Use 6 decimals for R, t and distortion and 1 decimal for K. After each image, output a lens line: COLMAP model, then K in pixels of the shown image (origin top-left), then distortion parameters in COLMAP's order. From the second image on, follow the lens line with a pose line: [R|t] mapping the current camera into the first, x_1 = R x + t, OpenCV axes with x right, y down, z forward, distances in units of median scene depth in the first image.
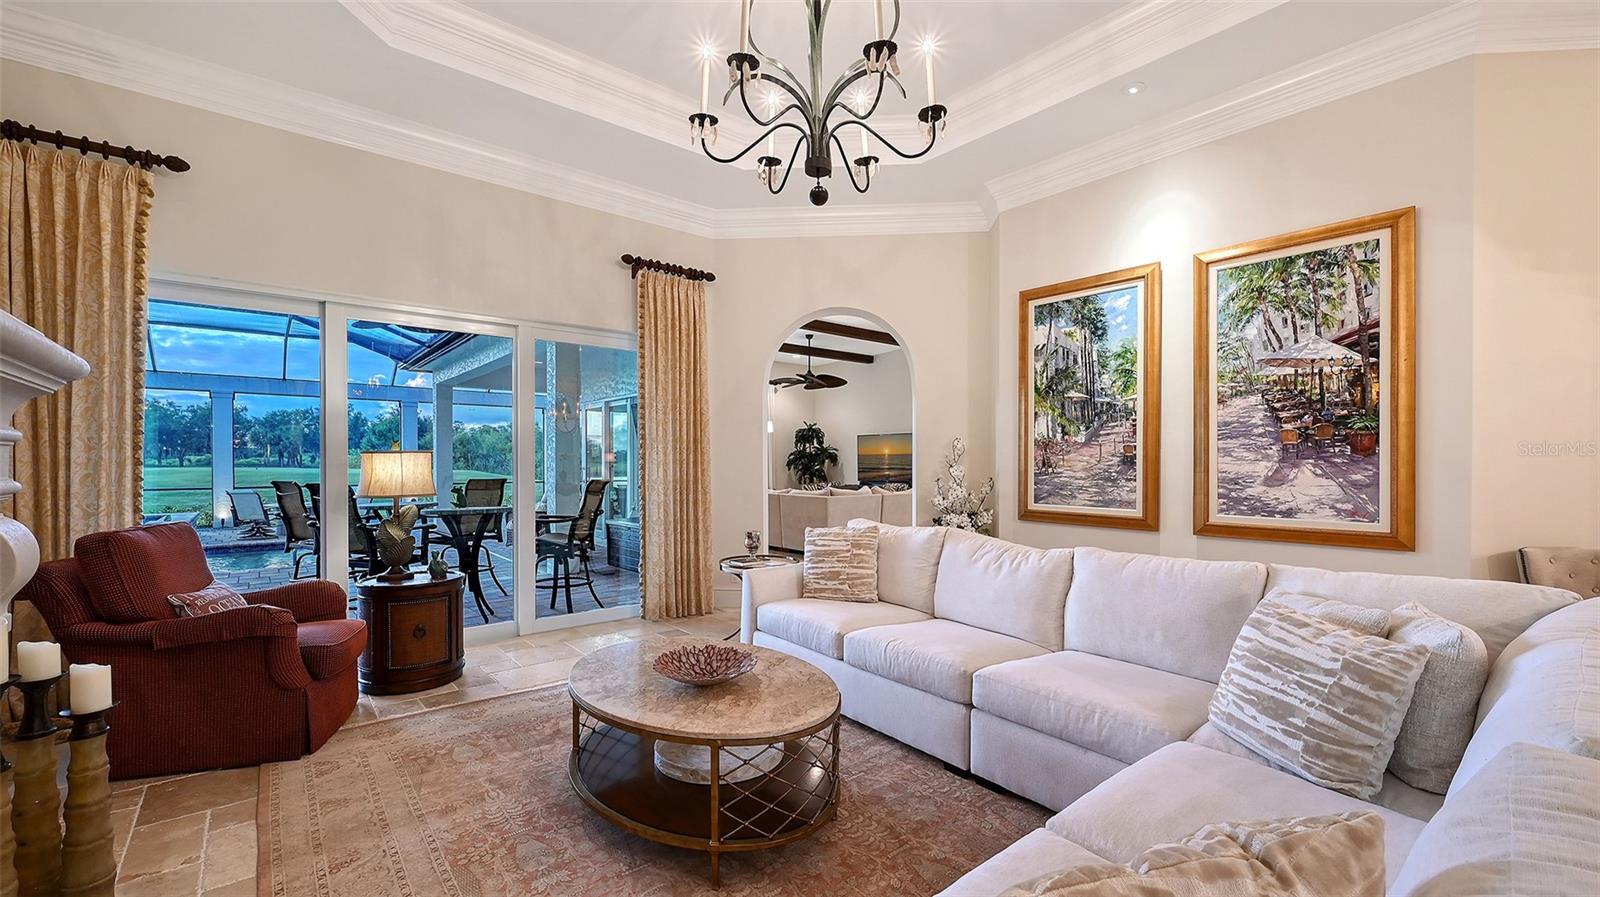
lens RADIAL K [[650.8, 0, 808.6], [0, 650.8, 452.5], [0, 0, 1]] dist [-0.000590, -0.000090]
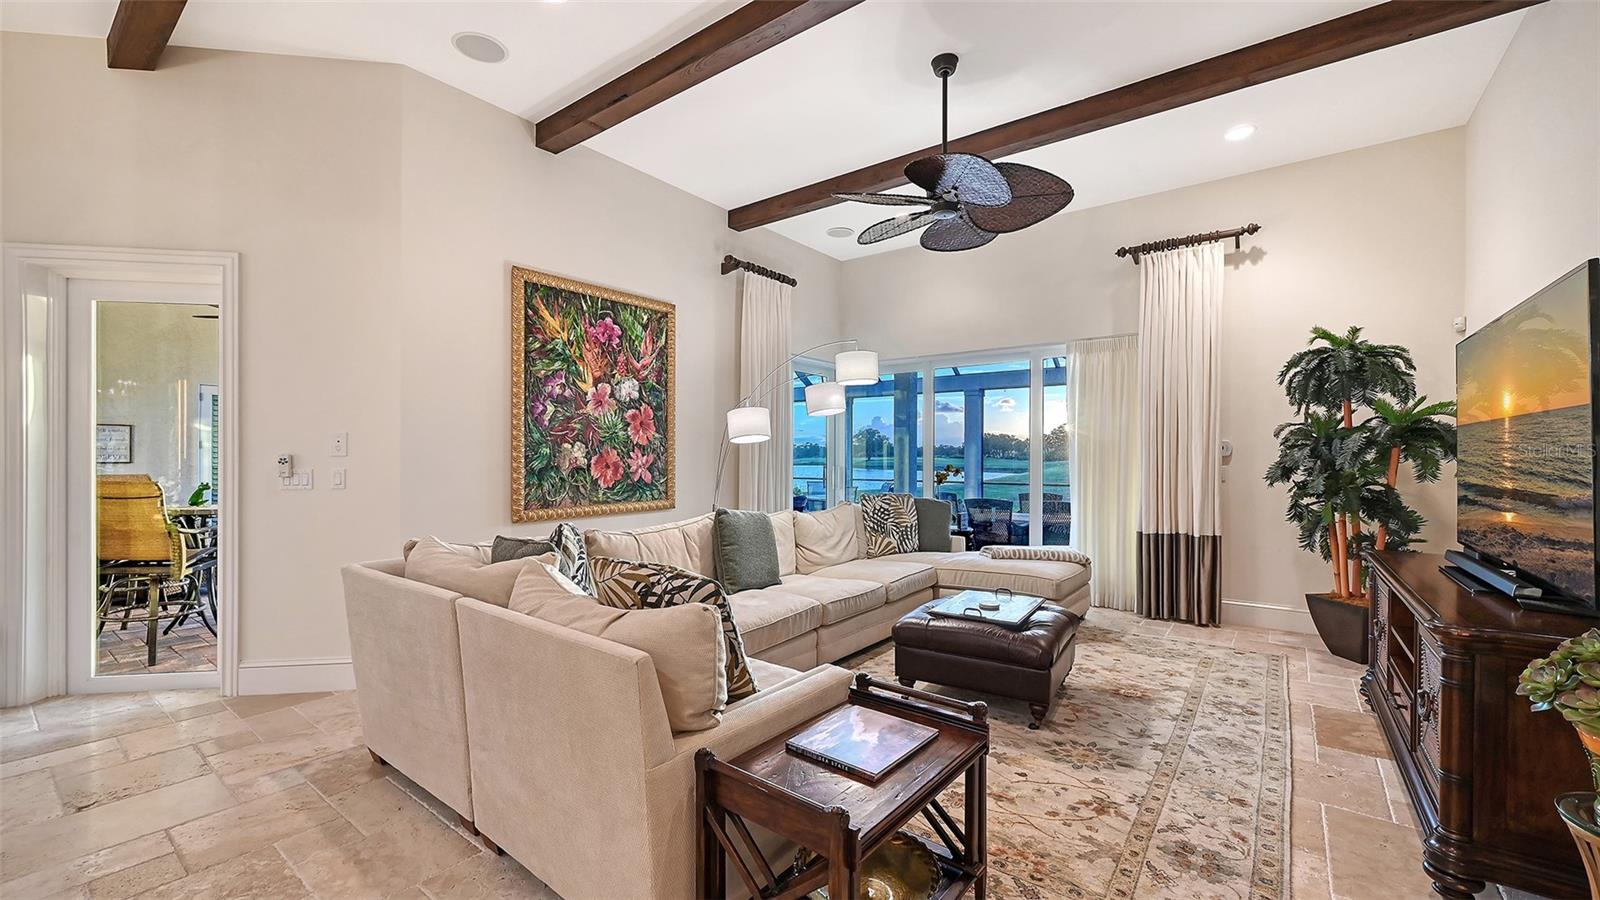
lens RADIAL K [[629.1, 0, 827.5], [0, 629.1, 452.0], [0, 0, 1]] dist [-0.000761, 0.000453]
pose [[0.237909, -0.000684, -0.971287, 0.729495], [0.005844, 0.999983, 0.000728, 0.030440], [0.971270, -0.005849, 0.237909, 2.220924]]
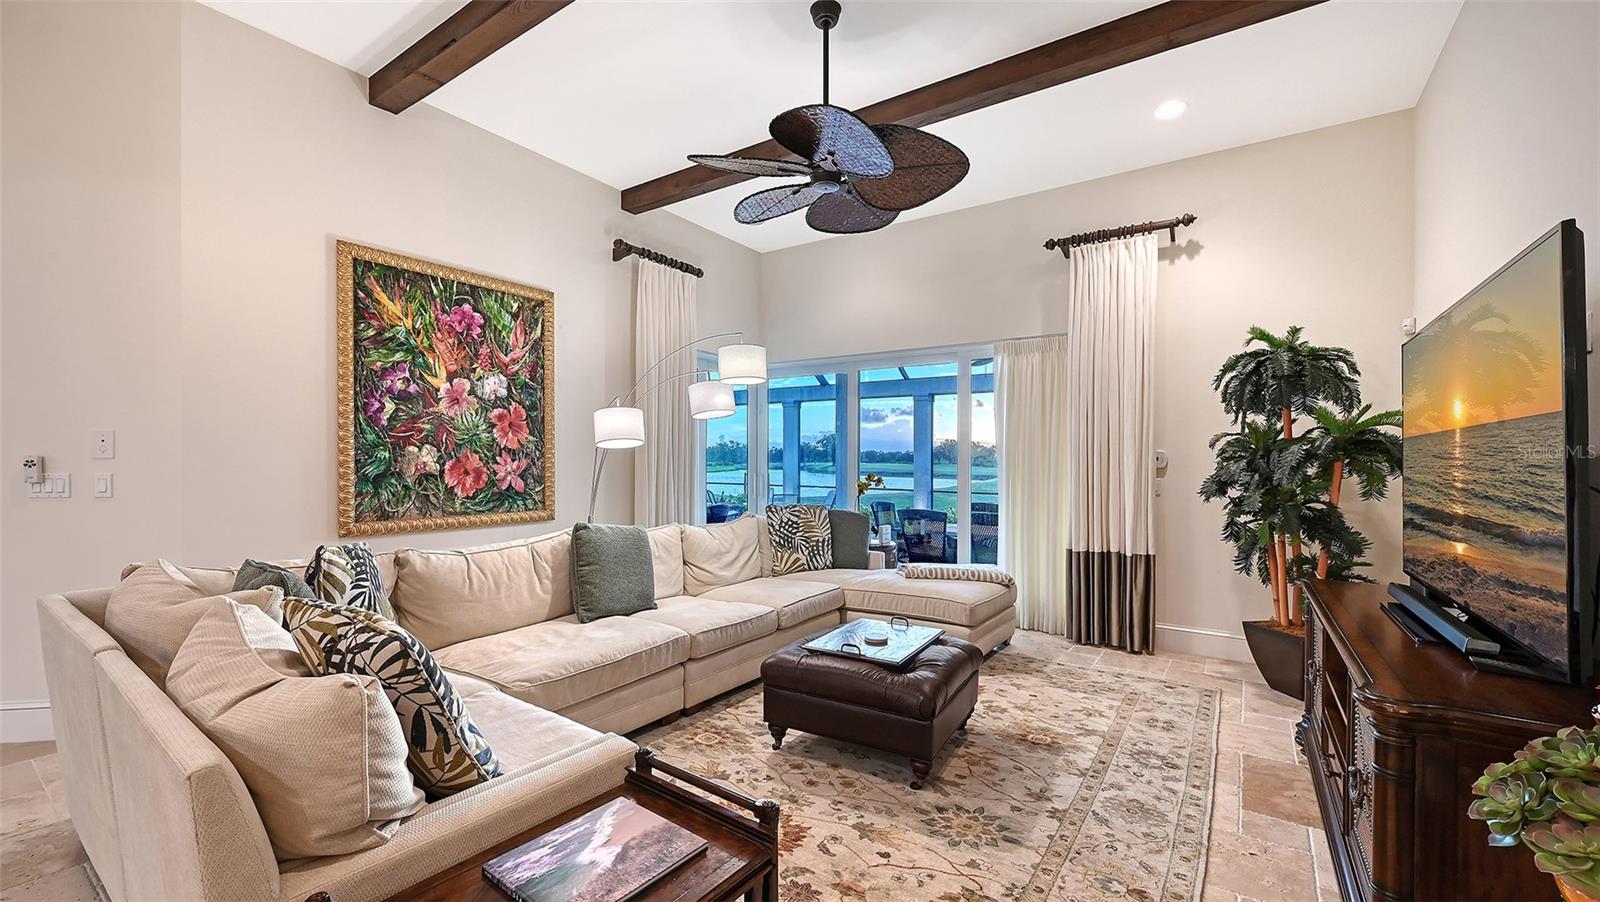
lens RADIAL K [[642.2, 0, 800.0], [0, 642.2, 451.0], [0, 0, 1]] dist [-0.000423, -0.000303]
pose [[0.262068, -0.007396, -0.965021, 0.665854], [-0.005097, 0.999946, -0.009048, 0.027302], [0.965036, 0.007290, 0.262016, 2.337301]]
